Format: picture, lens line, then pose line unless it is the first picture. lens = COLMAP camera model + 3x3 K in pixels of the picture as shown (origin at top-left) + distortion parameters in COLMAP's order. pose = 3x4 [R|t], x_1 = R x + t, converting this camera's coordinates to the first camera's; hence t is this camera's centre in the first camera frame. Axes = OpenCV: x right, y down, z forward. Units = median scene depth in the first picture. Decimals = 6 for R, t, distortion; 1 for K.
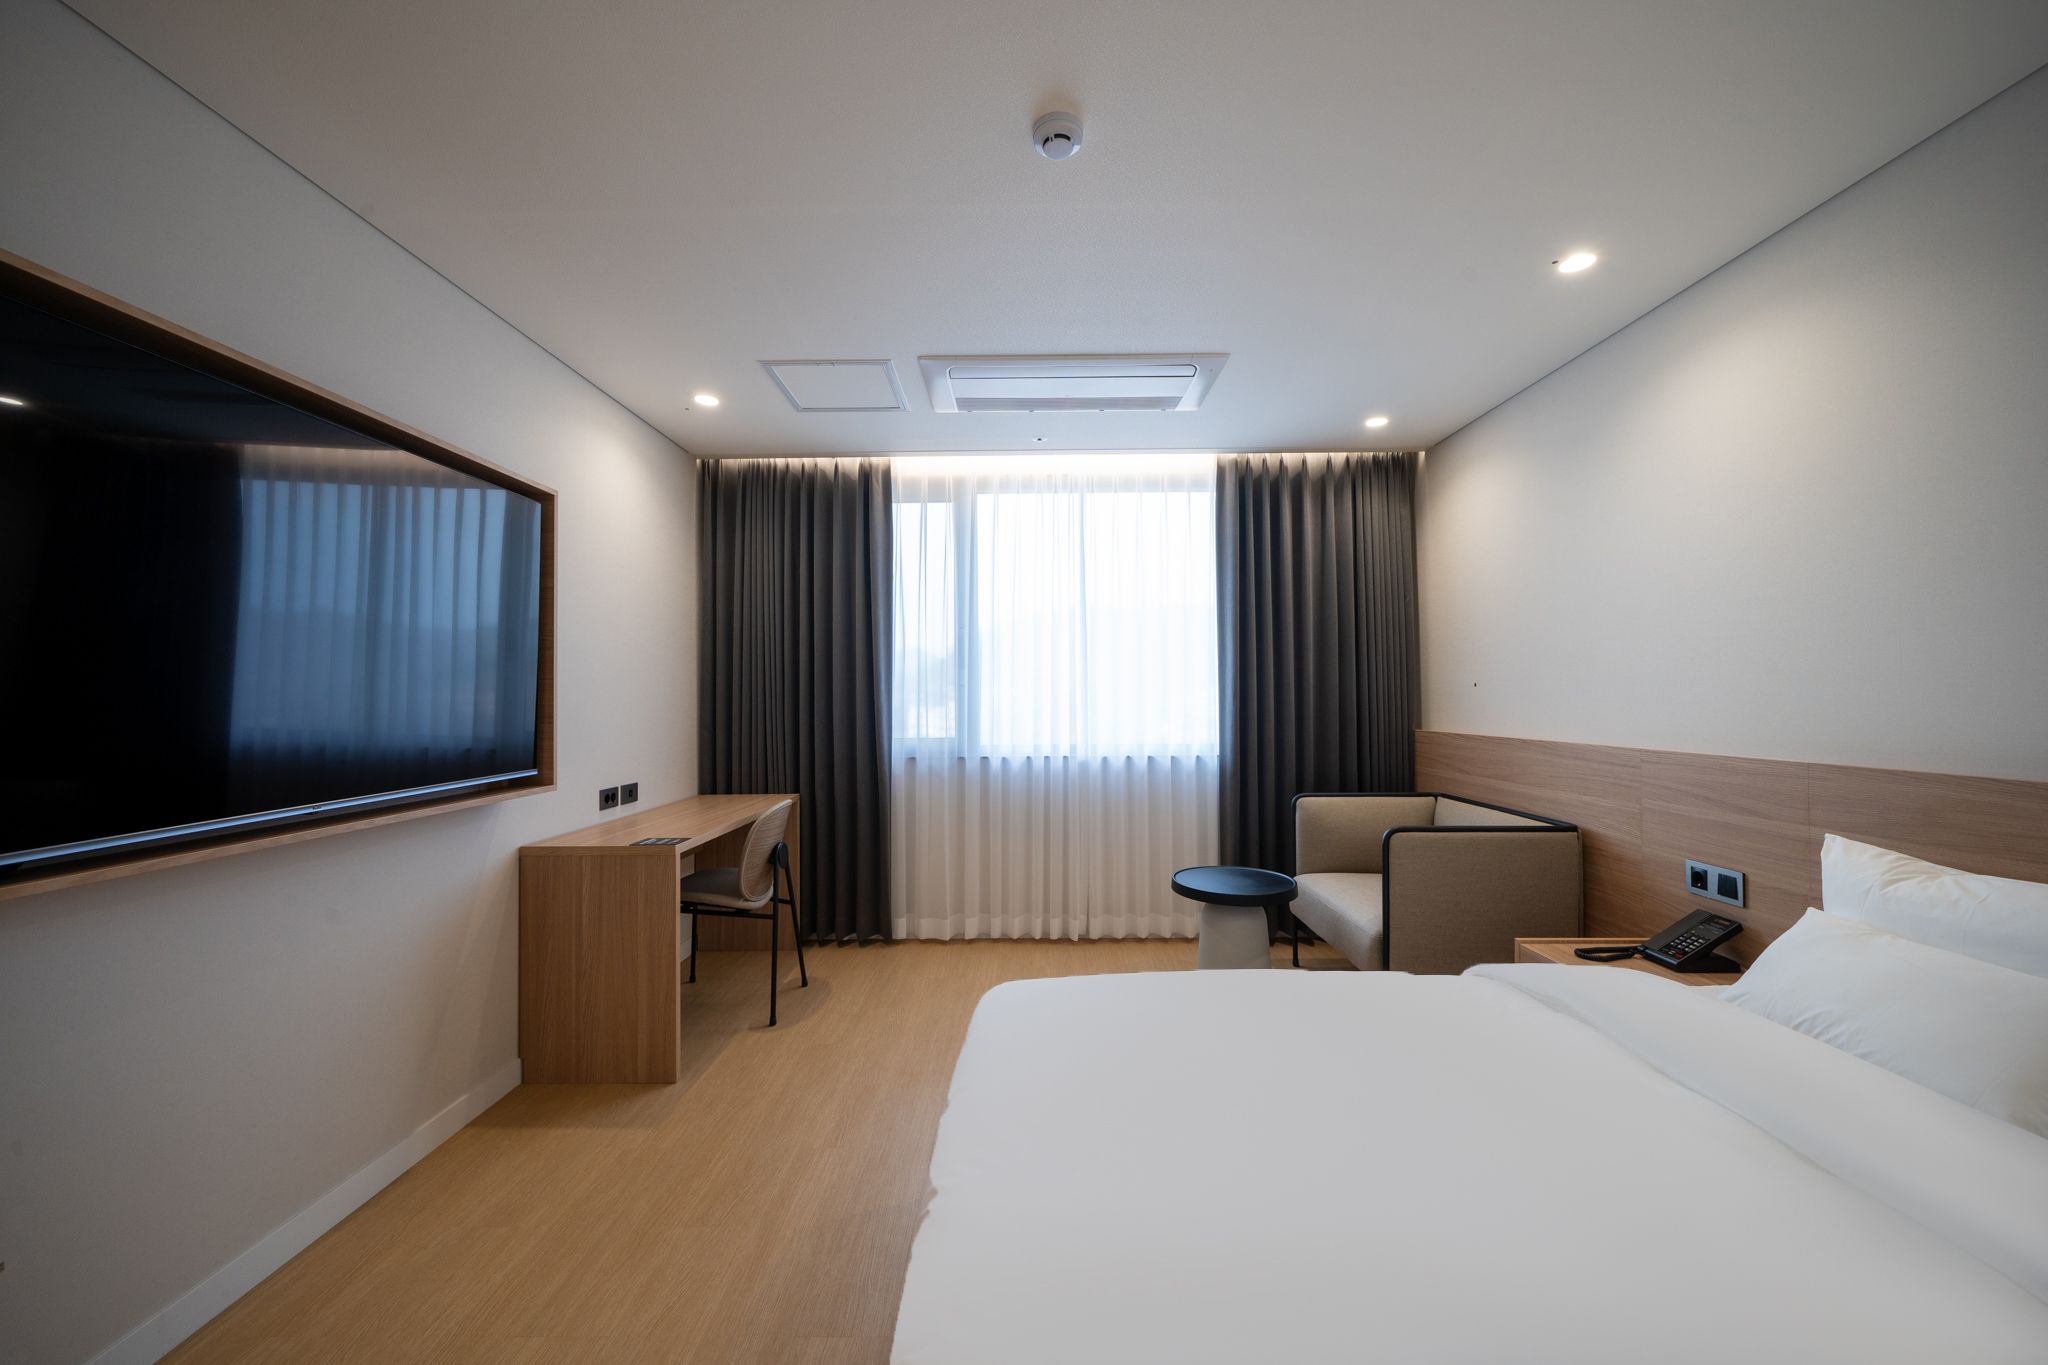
lens RADIAL K [[764.5, 0, 1040.8], [0, 764.5, 680.7], [0, 0, 1]] dist [0.000864, 0.000351]
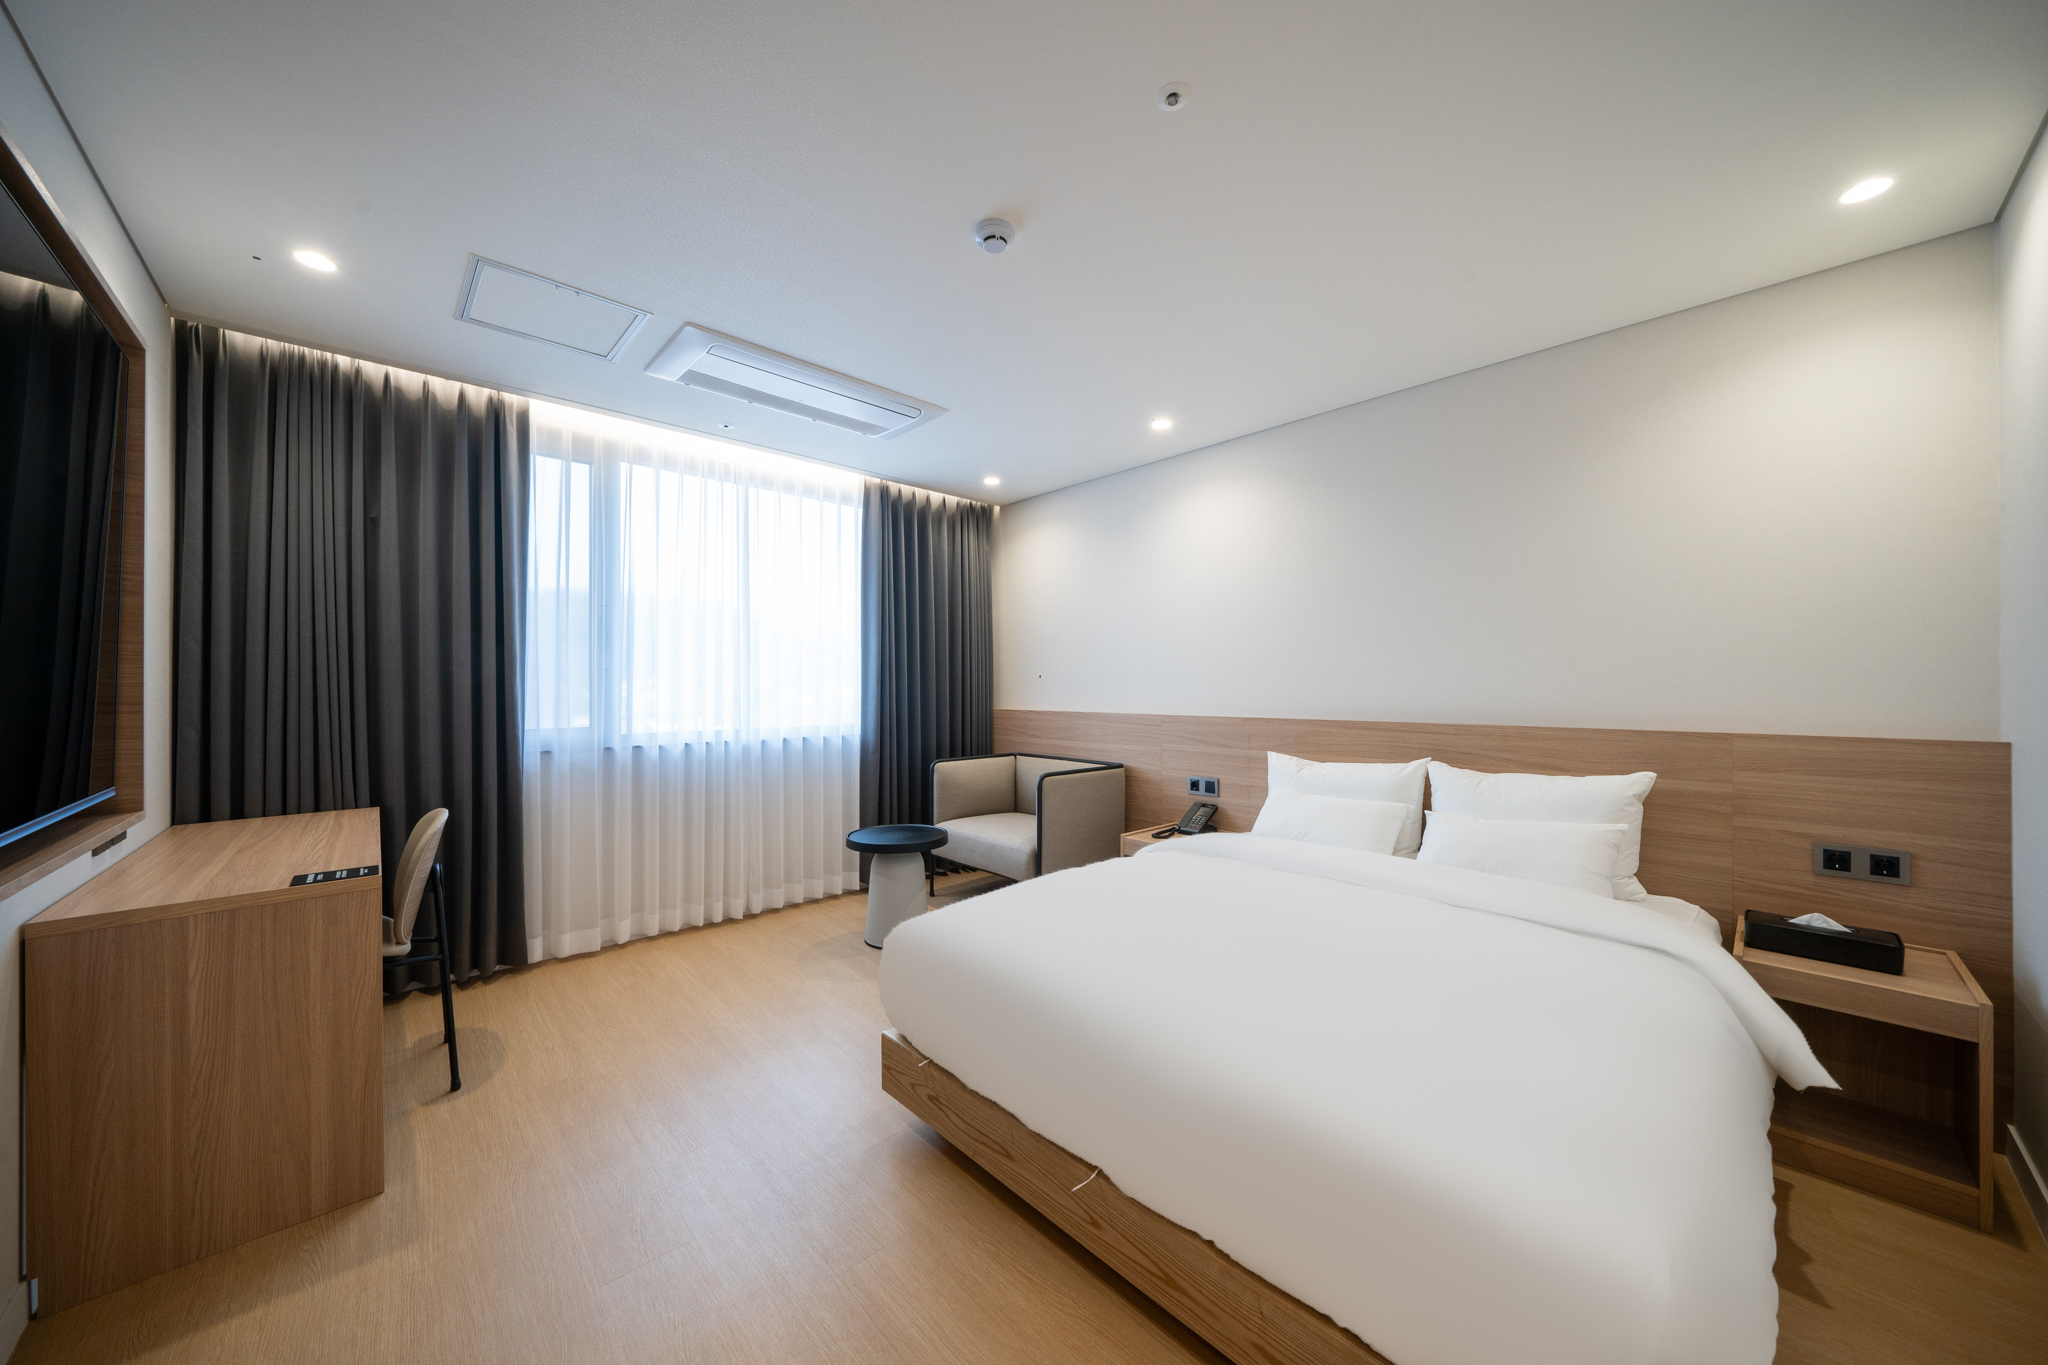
lens RADIAL K [[695.7, 0, 1024.2], [0, 695.7, 686.6], [0, 0, 1]] dist [-0.010015, 0.000650]
pose [[0.723878, 0.004862, 0.689911, -0.330835], [-0.014556, 0.999860, 0.008227, 0.012841], [-0.689774, -0.015997, 0.723848, 0.062733]]
